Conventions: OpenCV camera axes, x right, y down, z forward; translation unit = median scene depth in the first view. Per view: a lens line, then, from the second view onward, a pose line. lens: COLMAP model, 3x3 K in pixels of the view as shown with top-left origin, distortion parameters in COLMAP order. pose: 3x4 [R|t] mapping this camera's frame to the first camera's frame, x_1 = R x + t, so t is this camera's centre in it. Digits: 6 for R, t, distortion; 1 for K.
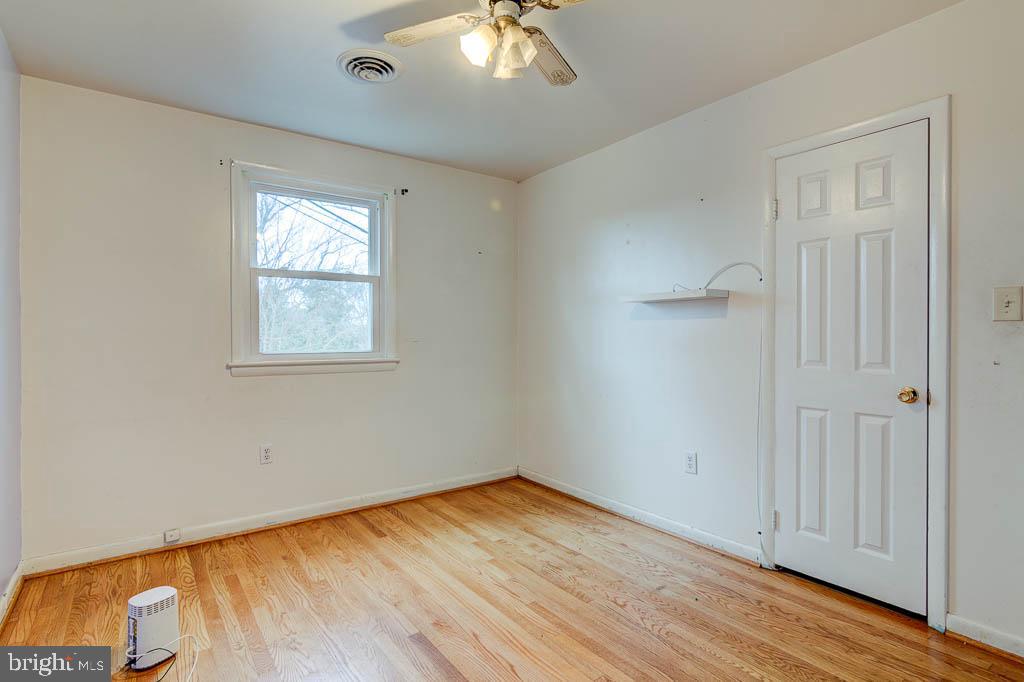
lens RADIAL K [[519.0, 0, 512.2], [0, 519.0, 334.6], [0, 0, 1]] dist [0.000656, 0.000370]
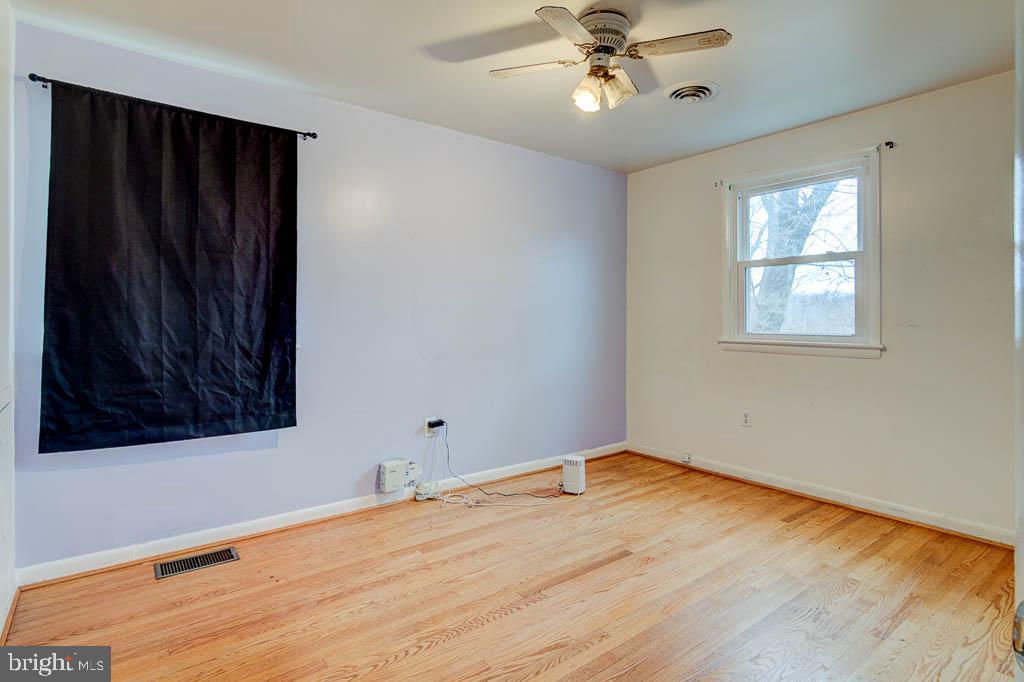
lens RADIAL K [[528.6, 0, 510.8], [0, 528.6, 309.9], [0, 0, 1]] dist [0.001420, 0.000791]
pose [[0.029975, -0.012242, -0.999476, 0.716592], [0.000711, 0.999925, -0.012226, -0.002289], [0.999550, -0.000344, 0.029982, 0.428602]]
